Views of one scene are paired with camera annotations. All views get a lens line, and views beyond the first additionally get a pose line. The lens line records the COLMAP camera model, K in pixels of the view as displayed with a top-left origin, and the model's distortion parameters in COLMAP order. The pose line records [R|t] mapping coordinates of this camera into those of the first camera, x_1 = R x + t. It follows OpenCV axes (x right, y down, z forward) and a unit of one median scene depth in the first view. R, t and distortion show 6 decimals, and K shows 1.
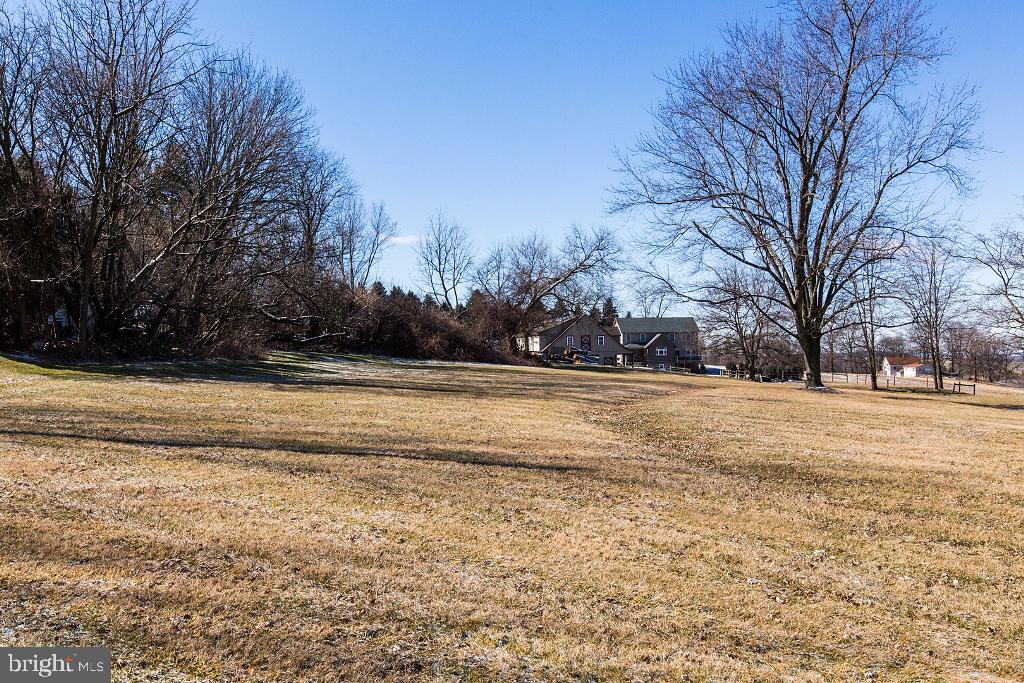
lens RADIAL K [[910.8, 0, 510.9], [0, 910.8, 337.8], [0, 0, 1]] dist [-0.006324, 0.012453]
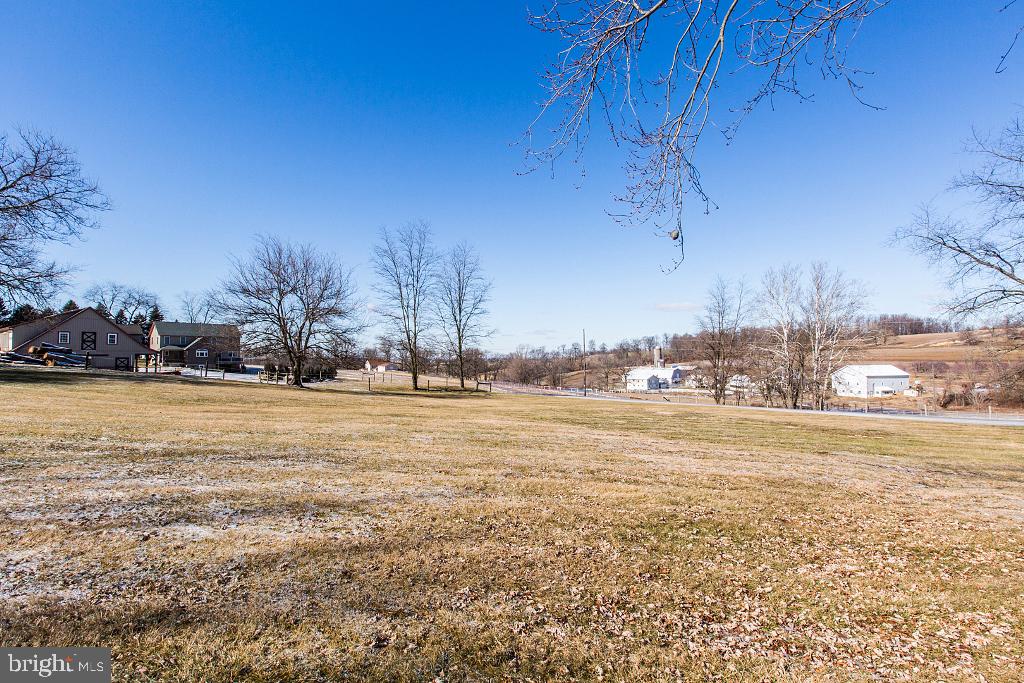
lens RADIAL K [[496.6, 0, 509.4], [0, 496.6, 333.8], [0, 0, 1]] dist [-0.000437, 0.000153]
pose [[0.772946, 0.040143, 0.633201, 0.272221], [-0.020217, 0.999048, -0.038657, 0.027840], [-0.634150, 0.017079, 0.773022, 1.139834]]
